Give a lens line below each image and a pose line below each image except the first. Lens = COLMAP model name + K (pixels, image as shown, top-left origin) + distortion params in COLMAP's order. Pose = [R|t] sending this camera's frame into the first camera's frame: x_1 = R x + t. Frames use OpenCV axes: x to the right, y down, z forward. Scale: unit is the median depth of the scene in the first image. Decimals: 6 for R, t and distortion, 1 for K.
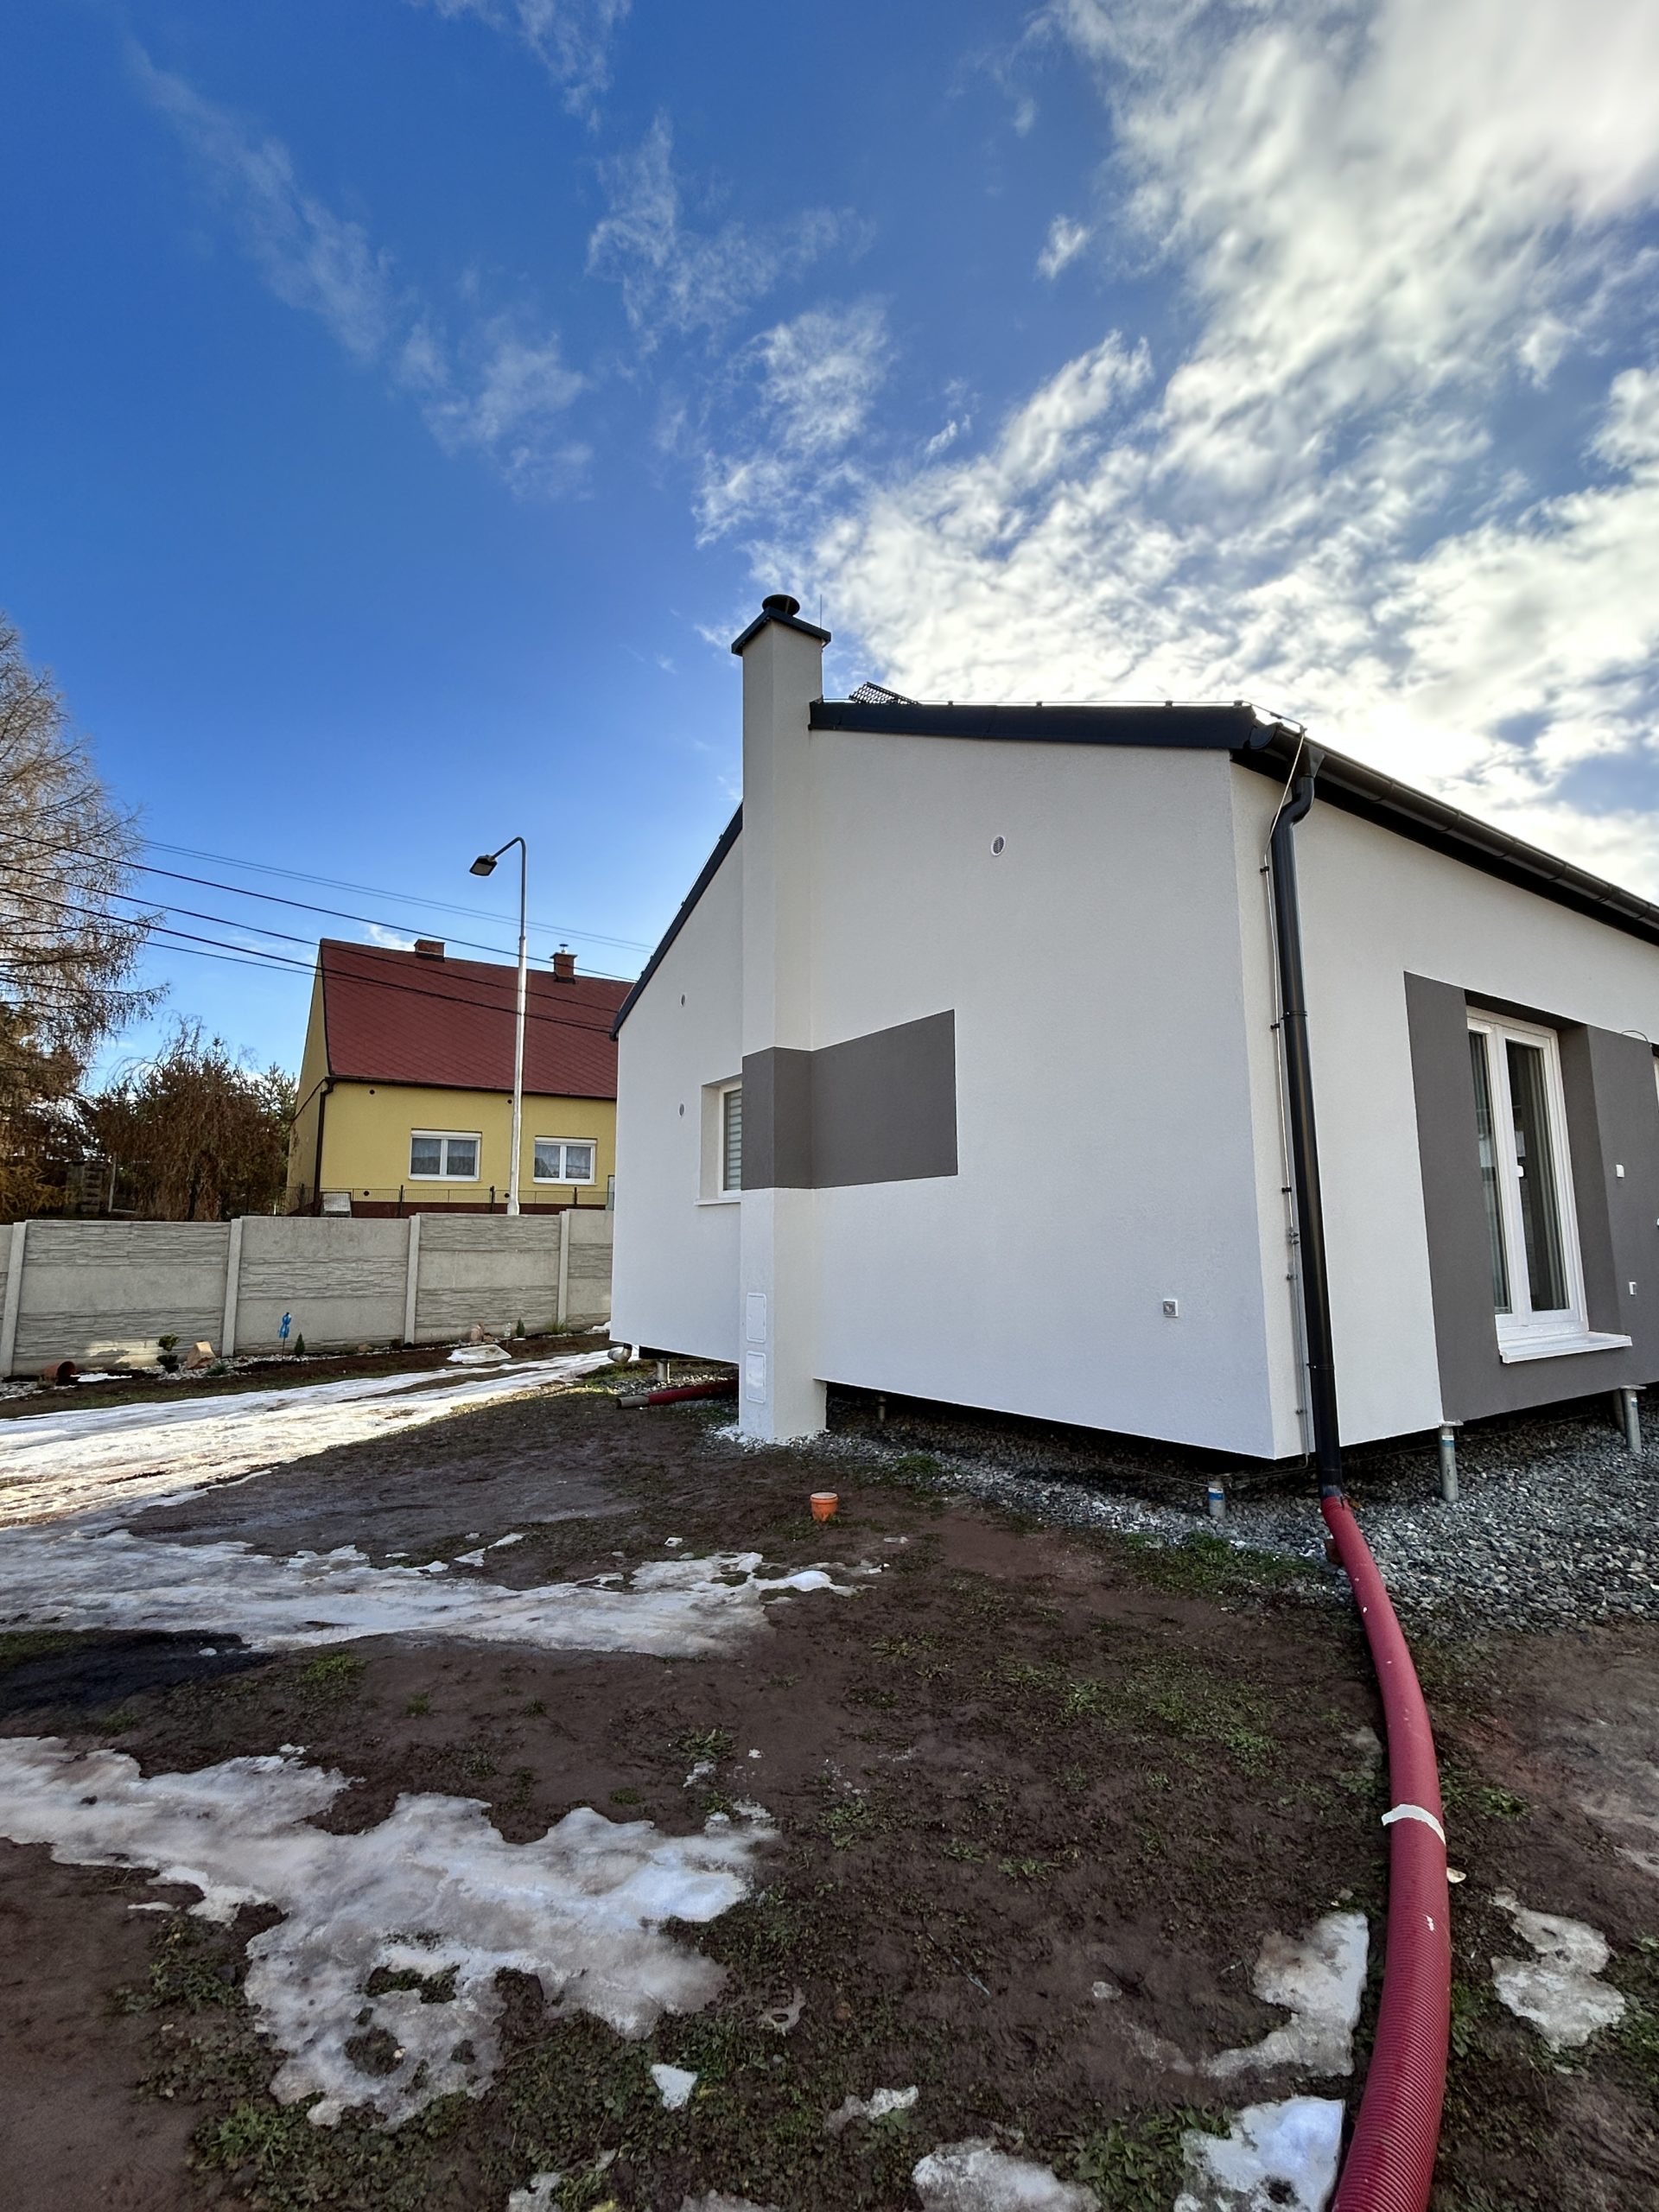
lens RADIAL K [[1020.7, 0, 826.1], [0, 1020.7, 1107.0], [0, 0, 1]] dist [-0.005565, 0.001778]
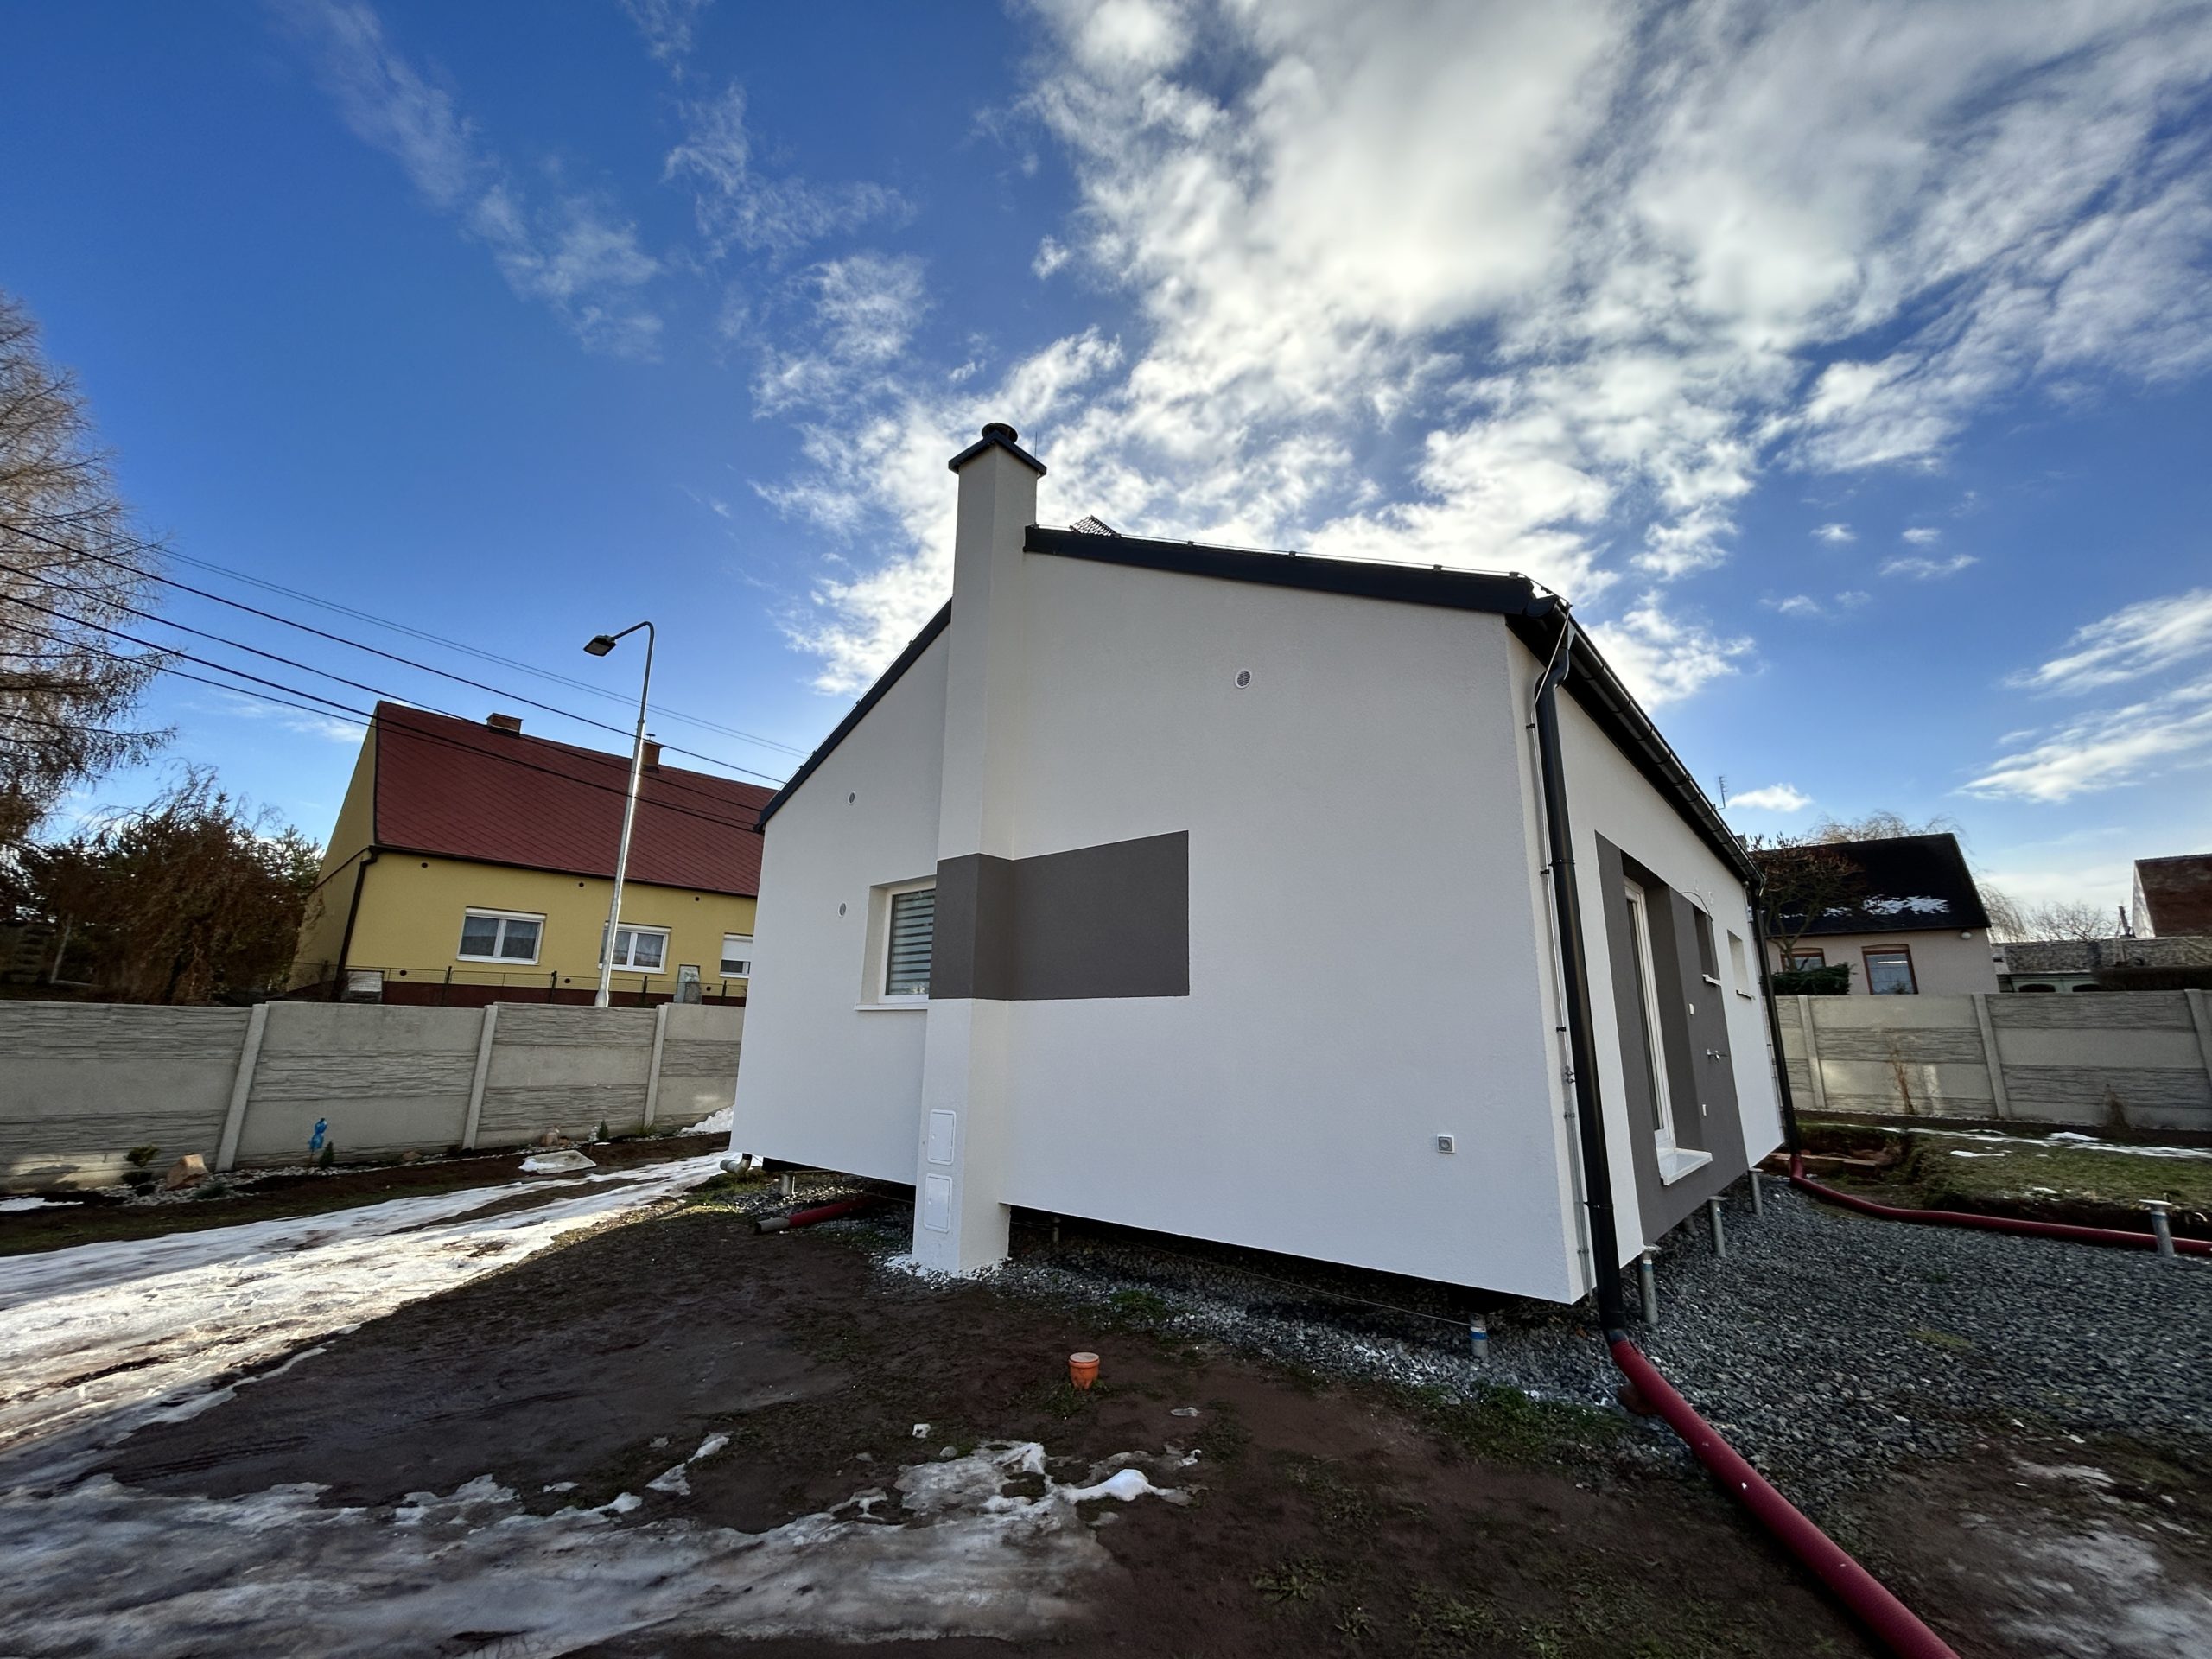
lens RADIAL K [[888.9, 0, 1106.4], [0, 888.9, 829.0], [0, 0, 1]] dist [0.001216, -0.000928]
pose [[0.964521, 0.082095, 0.250916, -0.153963], [-0.058002, 0.993096, -0.101960, -0.001320], [-0.257554, 0.083789, 0.962624, 0.142264]]
